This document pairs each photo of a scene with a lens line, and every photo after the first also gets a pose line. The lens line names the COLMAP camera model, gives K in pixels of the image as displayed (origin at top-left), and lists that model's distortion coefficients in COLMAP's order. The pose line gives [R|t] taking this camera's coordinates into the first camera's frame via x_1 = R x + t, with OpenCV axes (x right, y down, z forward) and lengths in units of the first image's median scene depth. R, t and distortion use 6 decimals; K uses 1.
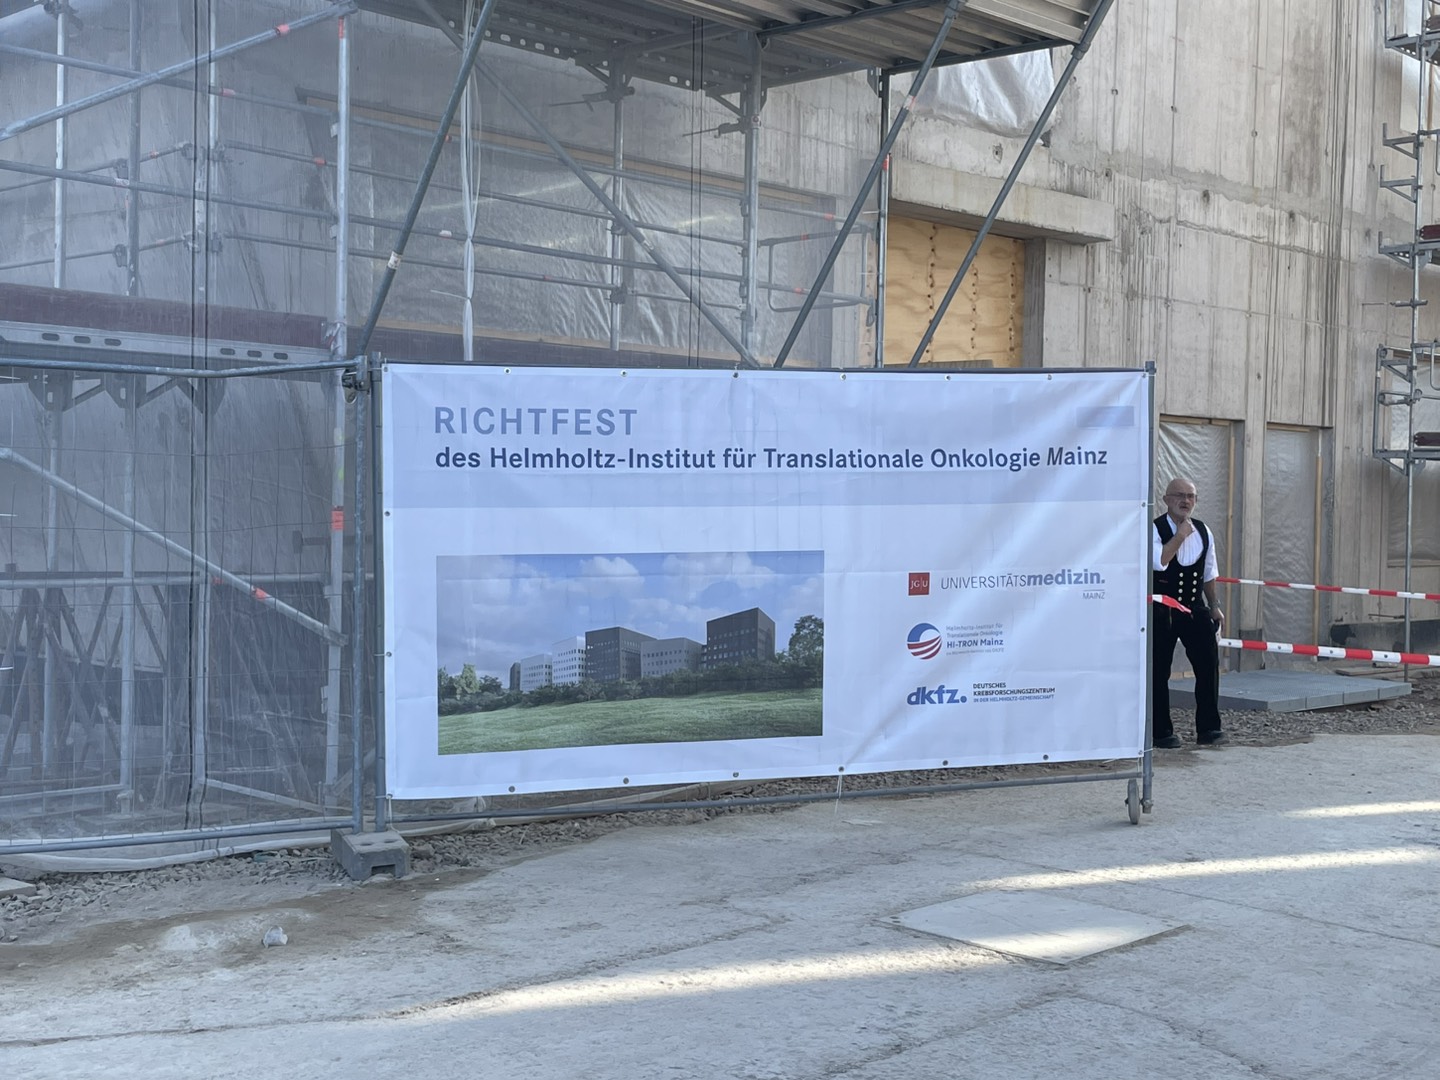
lens RADIAL K [[1791.9, 0, 720.0], [0, 1791.9, 540.0], [0, 0, 1]] dist [0.082899, -0.084630]
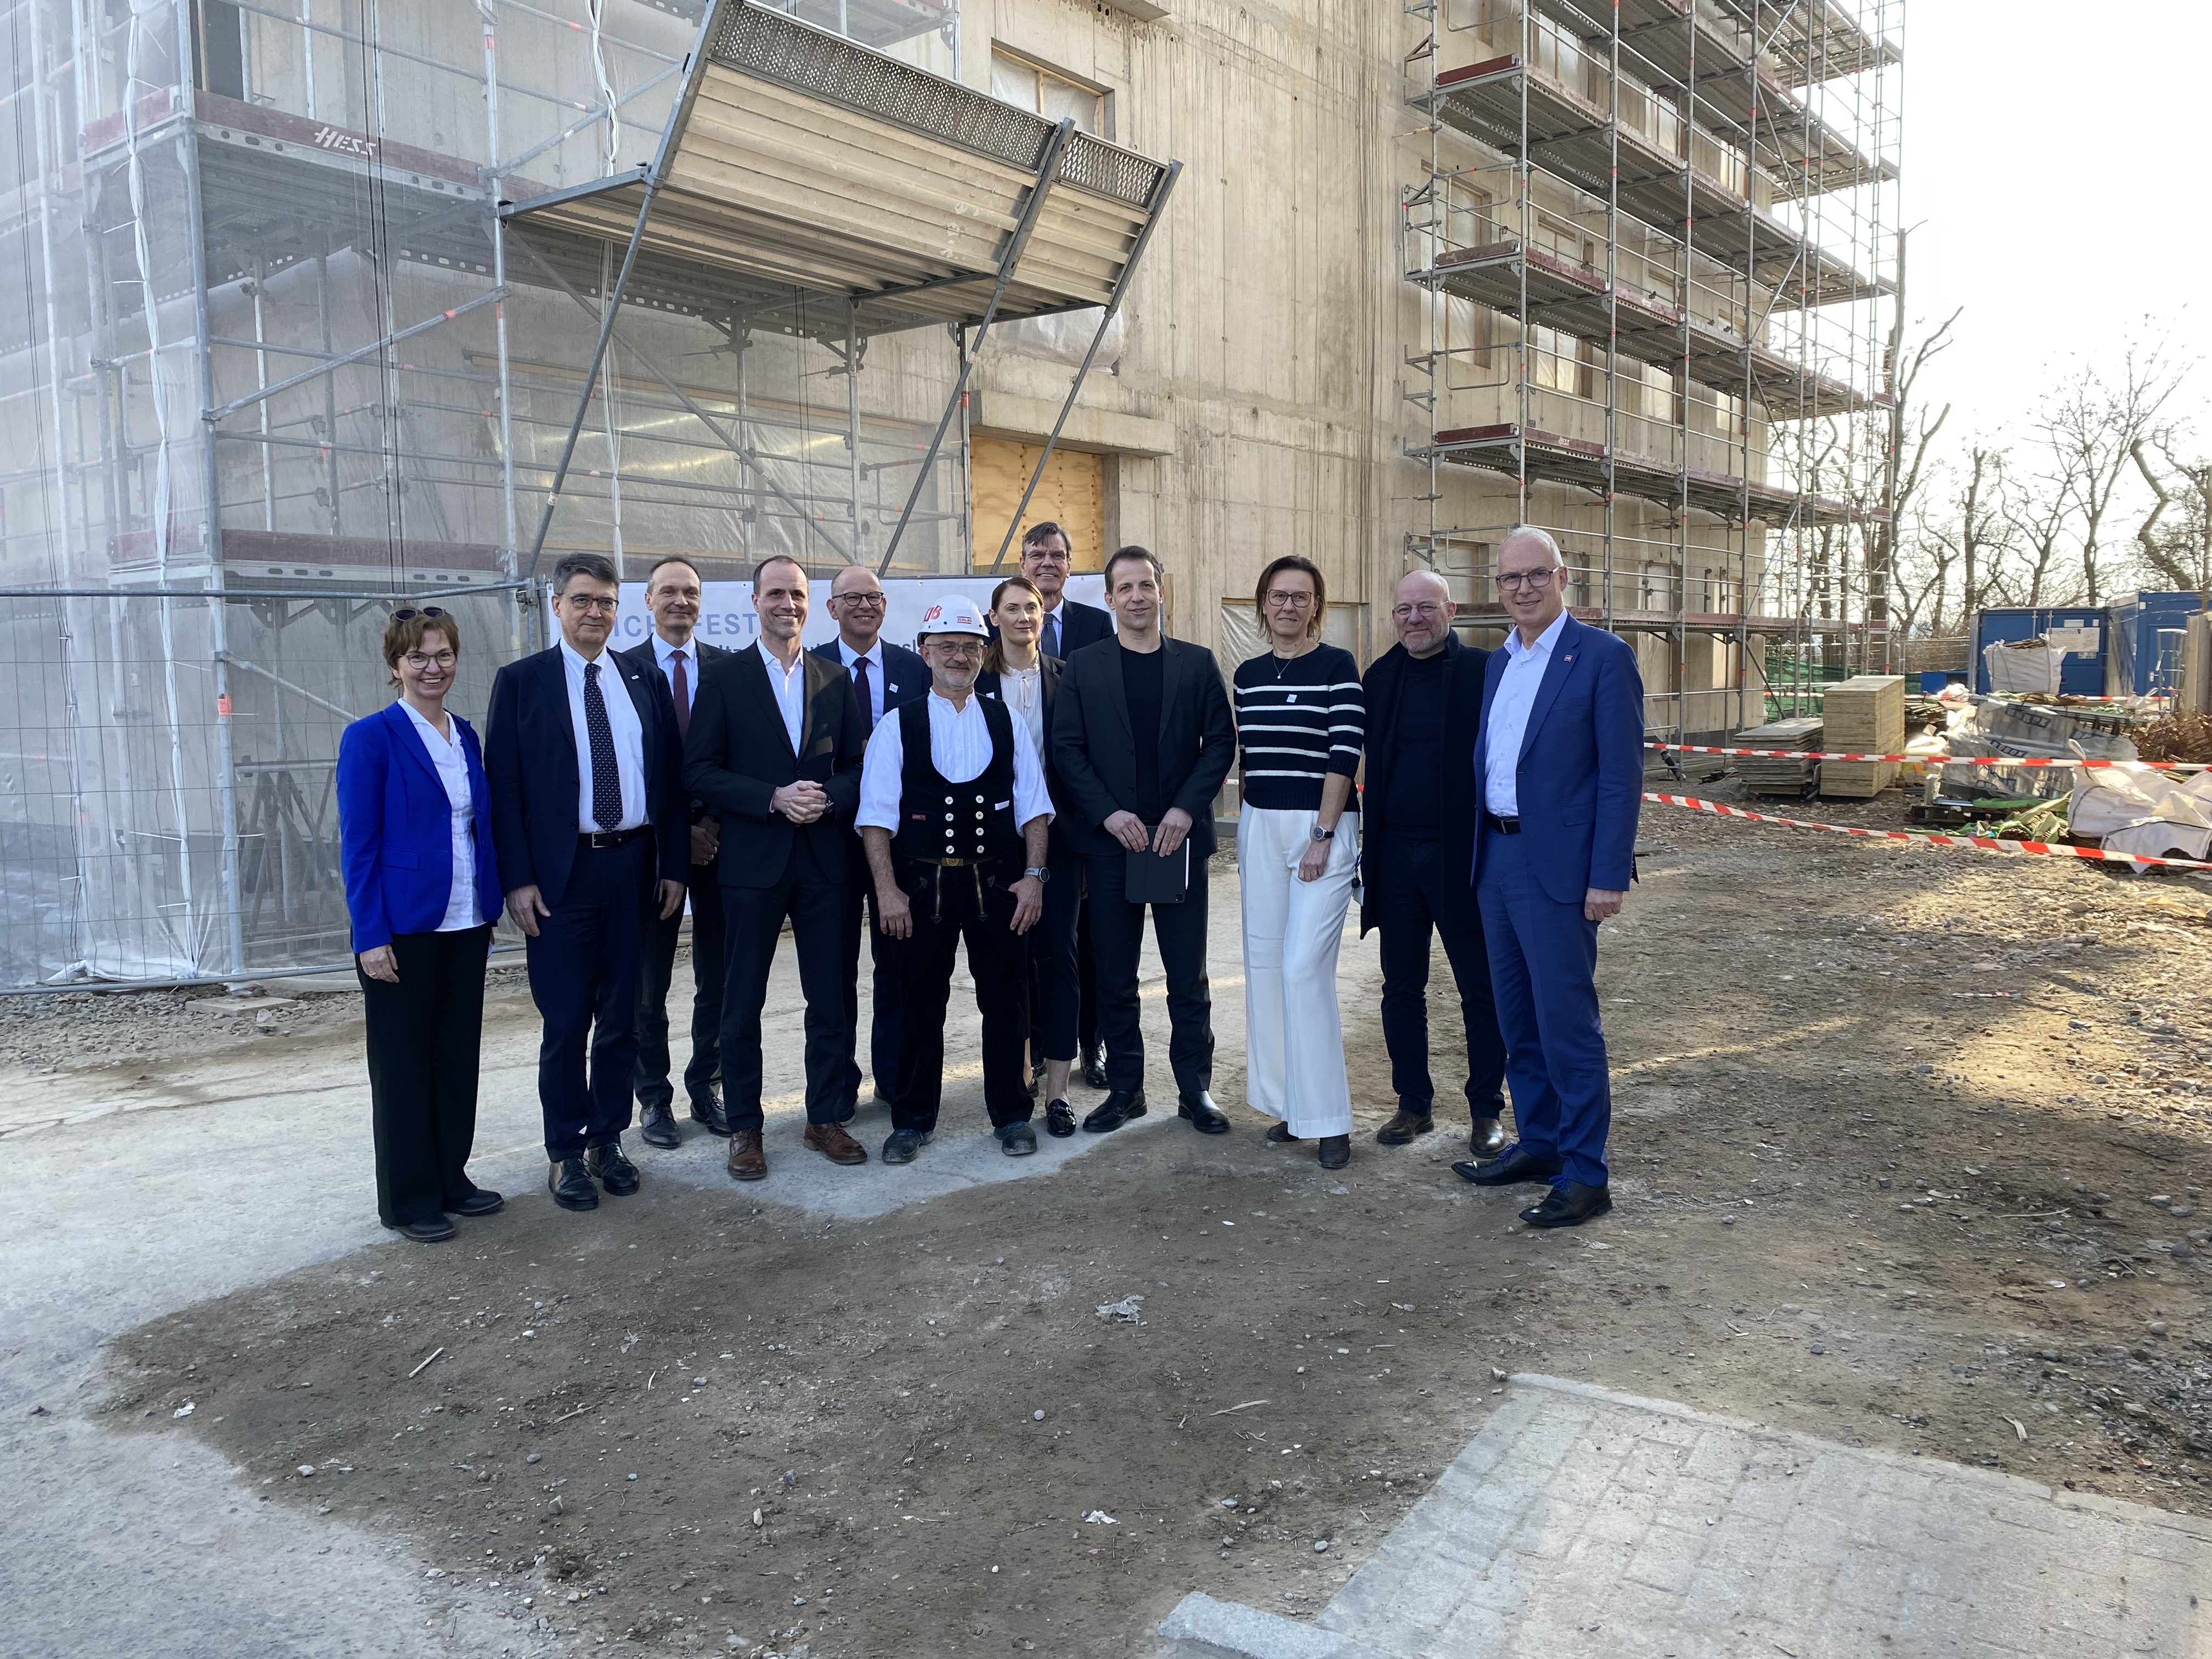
lens RADIAL K [[1720.4, 0, 1104.7], [0, 1720.4, 818.0], [0, 0, 1]] dist [0.168529, -0.439717]
pose [[0.993038, -0.046907, 0.108052, 0.042079], [0.040619, 0.997391, 0.059682, 0.006428], [-0.110570, -0.054878, 0.992352, -0.185974]]
